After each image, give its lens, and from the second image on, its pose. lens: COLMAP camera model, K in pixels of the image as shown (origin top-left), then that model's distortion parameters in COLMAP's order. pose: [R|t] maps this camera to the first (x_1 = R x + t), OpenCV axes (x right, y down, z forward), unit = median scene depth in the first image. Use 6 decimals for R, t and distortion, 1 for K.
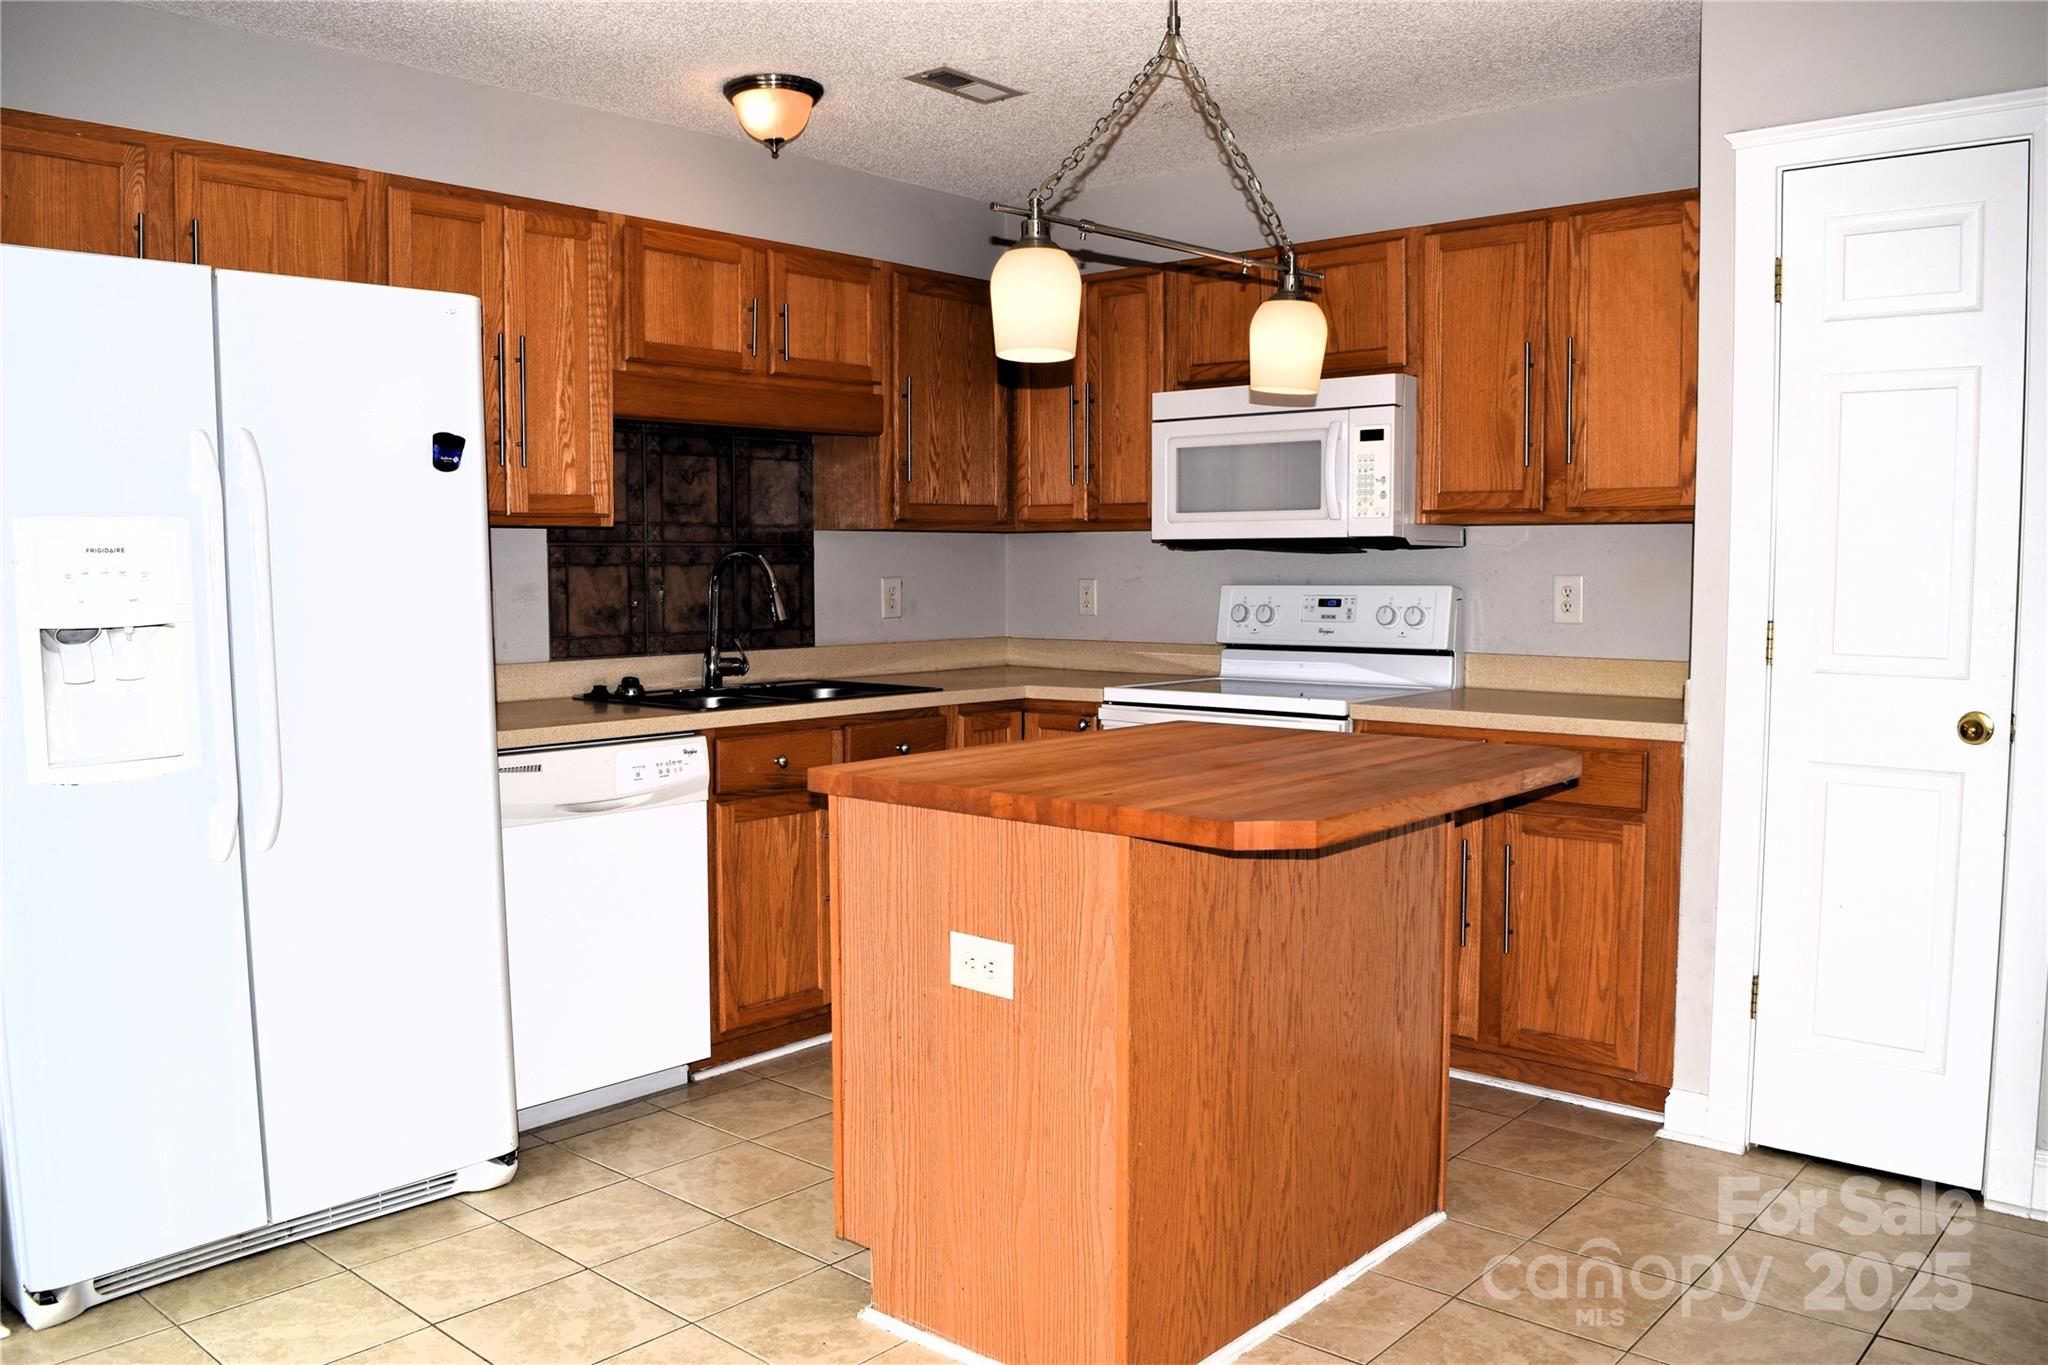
lens RADIAL K [[1630.1, 0, 1024.5], [0, 1630.1, 687.9], [0, 0, 1]] dist [-0.097505, 0.026471]
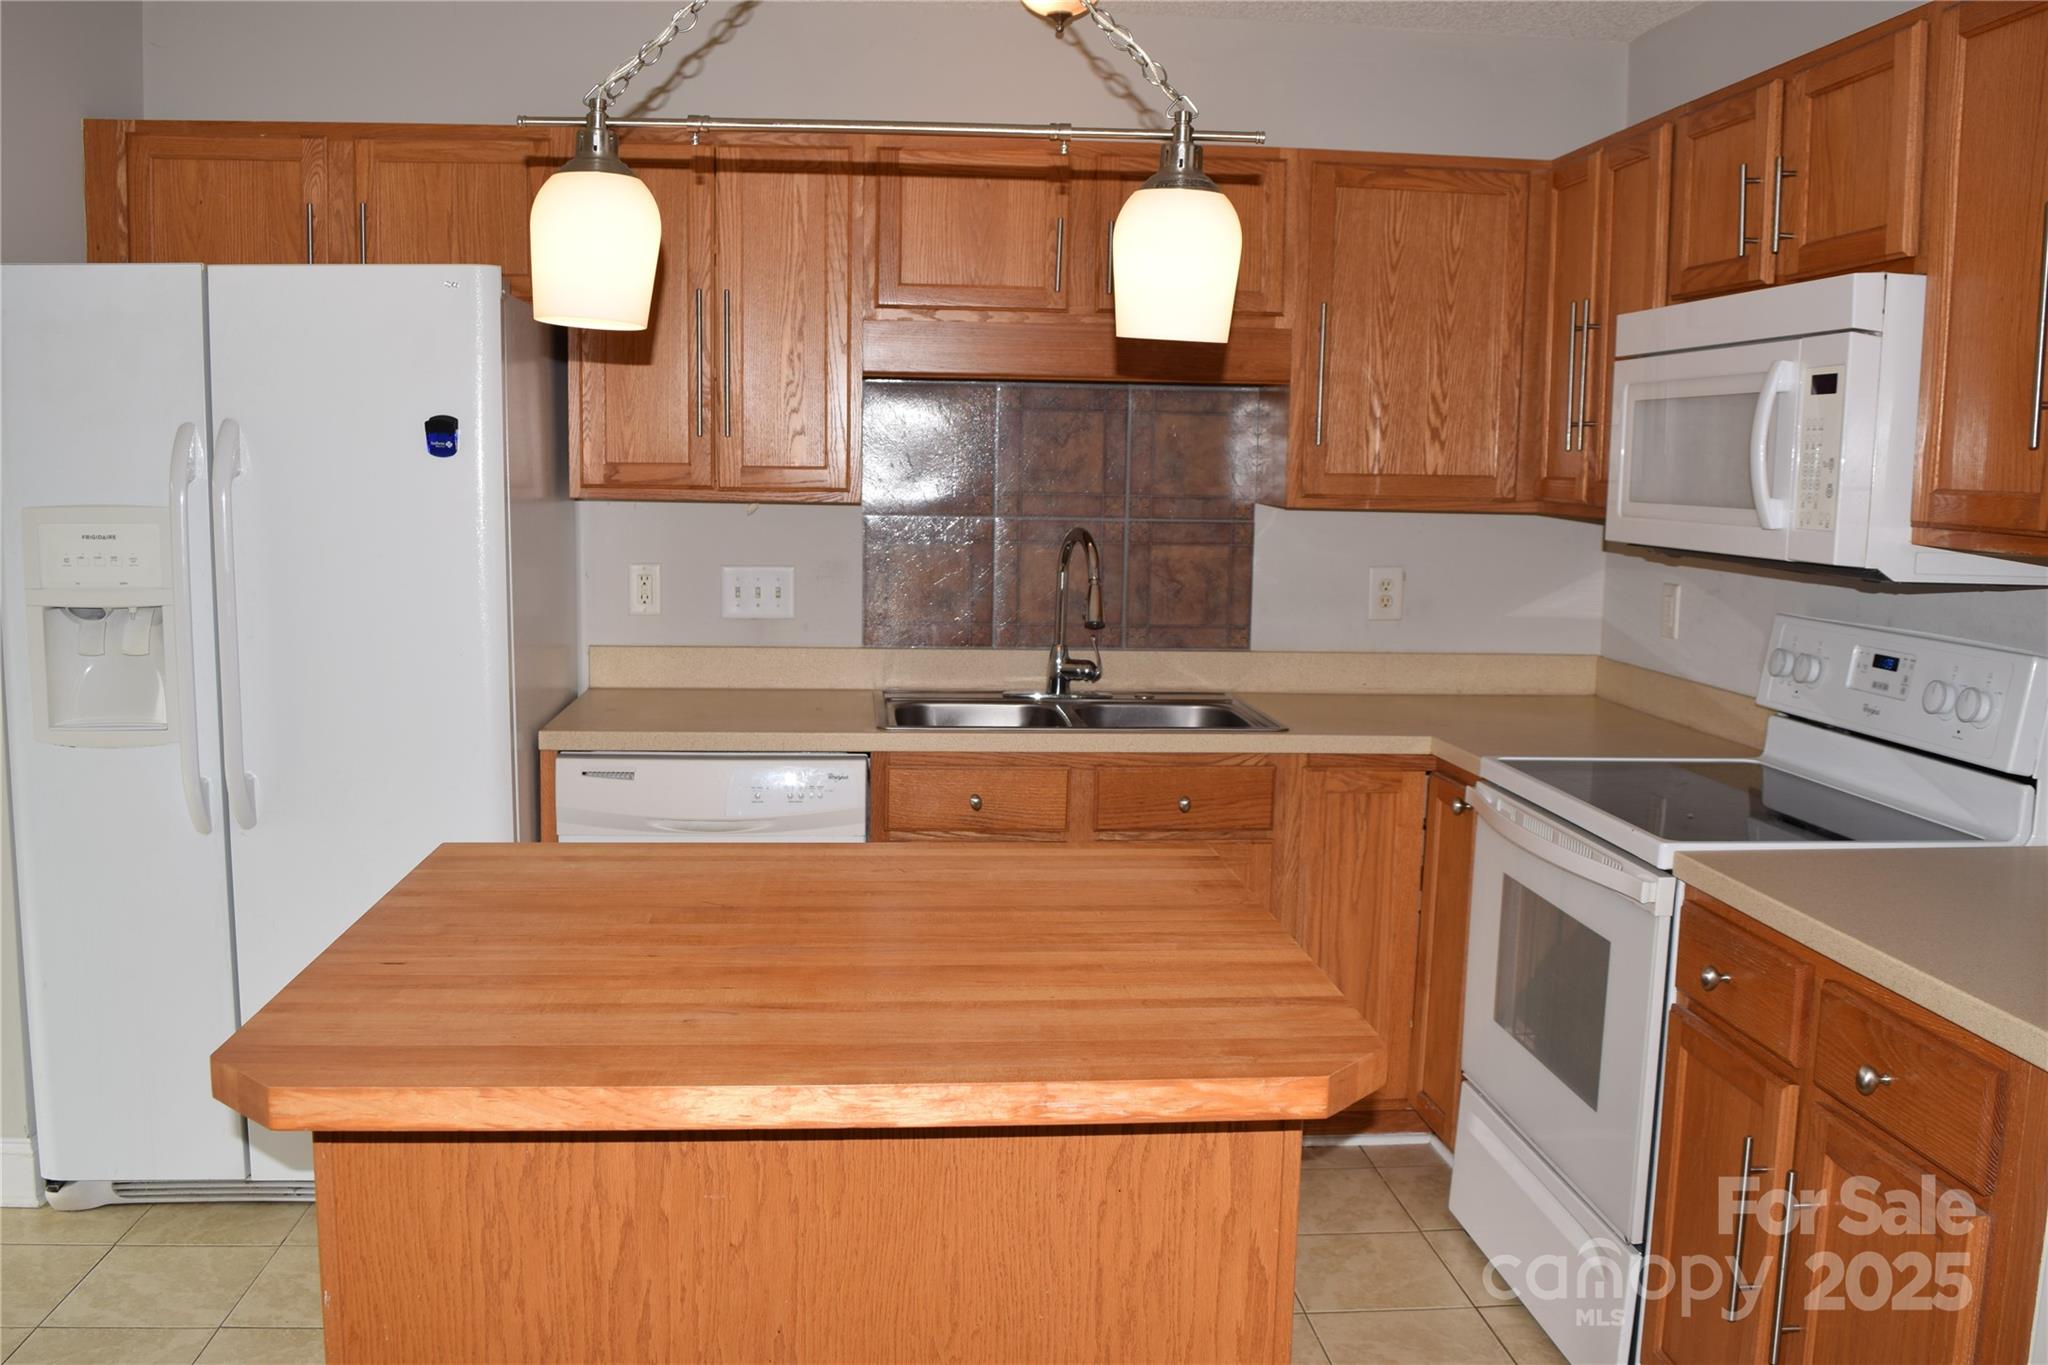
lens RADIAL K [[1725.9, 0, 1020.5], [0, 1725.9, 678.8], [0, 0, 1]] dist [-0.090538, 0.019463]
pose [[0.716088, 0.104240, -0.690183, 0.399967], [-0.073289, 0.994549, 0.074170, -0.071361], [0.694152, -0.002530, 0.719824, 0.352517]]
